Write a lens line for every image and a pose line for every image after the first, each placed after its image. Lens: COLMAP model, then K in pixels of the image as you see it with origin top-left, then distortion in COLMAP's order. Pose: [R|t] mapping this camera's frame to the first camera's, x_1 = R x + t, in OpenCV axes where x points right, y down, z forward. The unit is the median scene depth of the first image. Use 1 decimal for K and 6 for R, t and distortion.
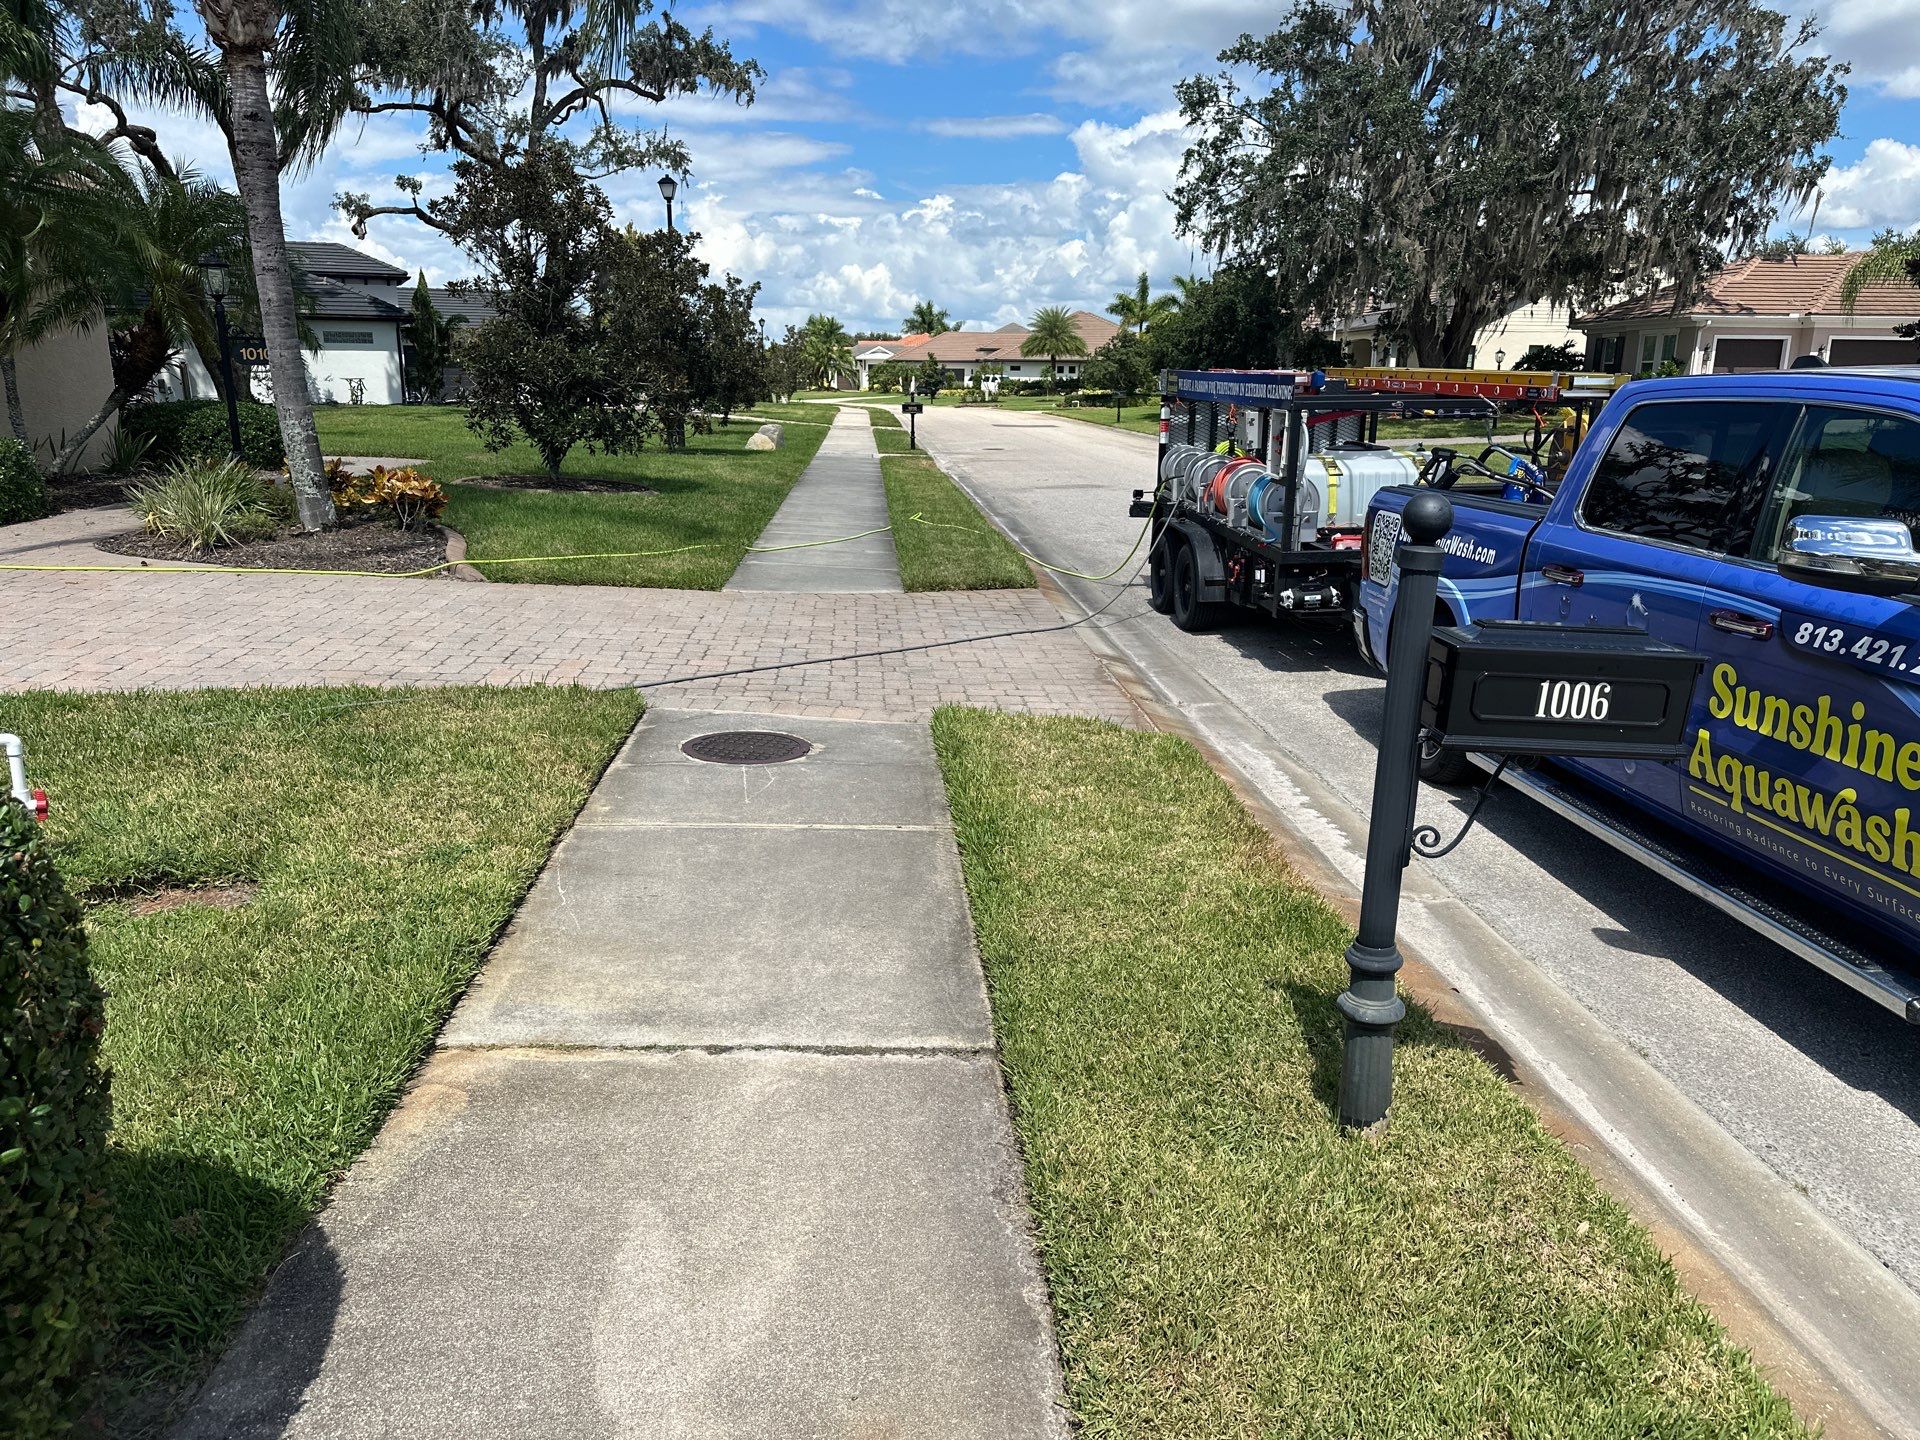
lens RADIAL K [[1331.2, 0, 964.8], [0, 1331.2, 726.8], [0, 0, 1]] dist [0.120300, -0.207233]
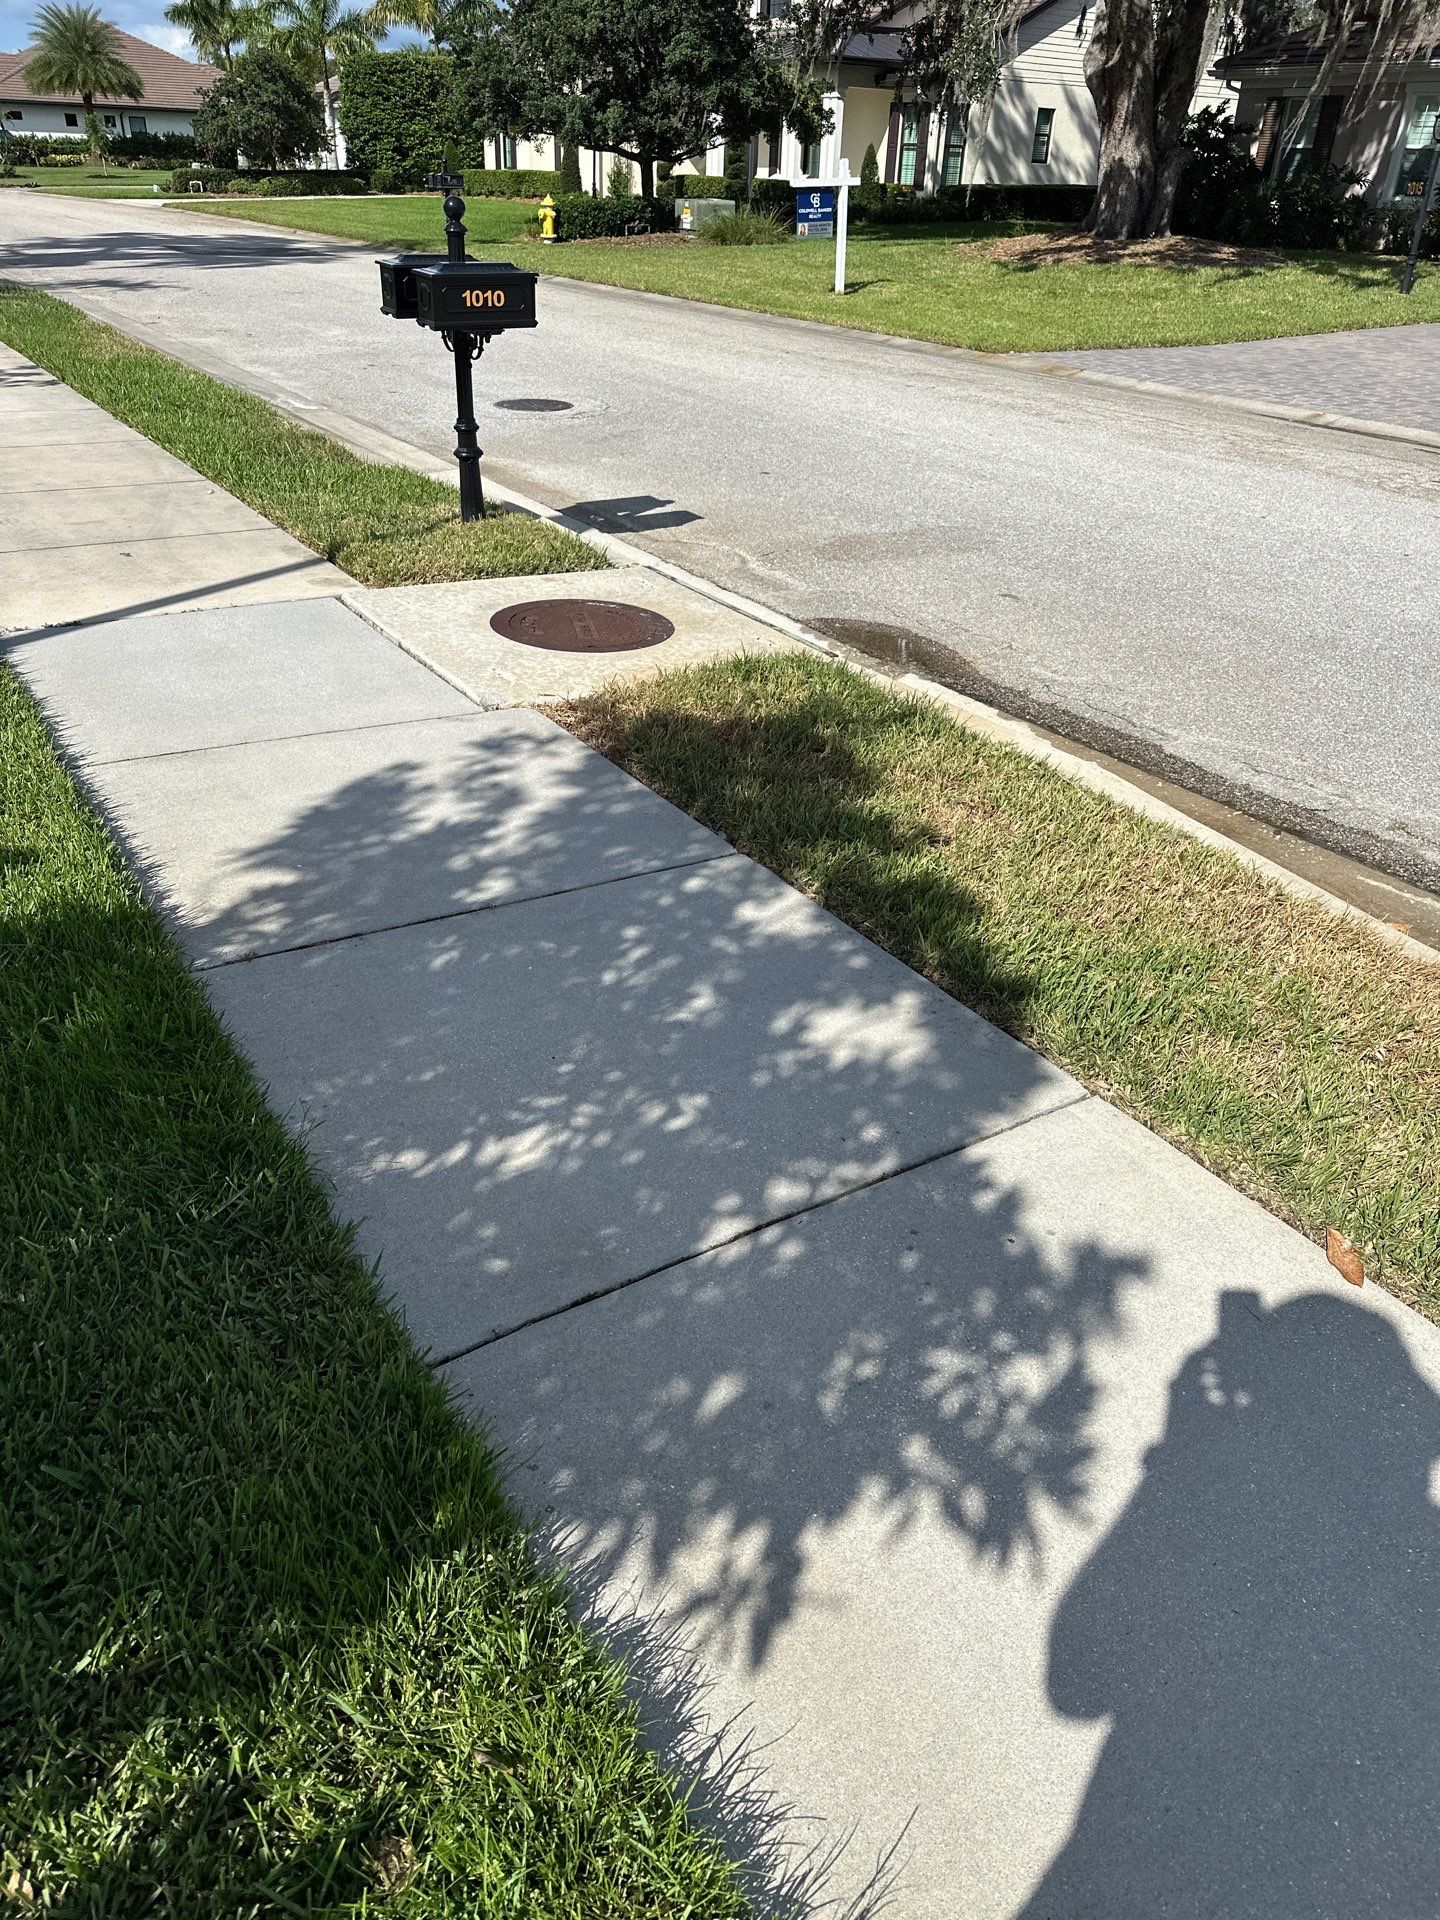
lens RADIAL K [[1359.1, 0, 709.4], [0, 1359.1, 943.1], [0, 0, 1]] dist [0.022918, -0.015876]
pose [[0.879676, -0.215804, 0.423790, -0.070166], [0.093614, 0.952256, 0.290593, -0.138518], [-0.466268, -0.215955, 0.857880, 0.543961]]
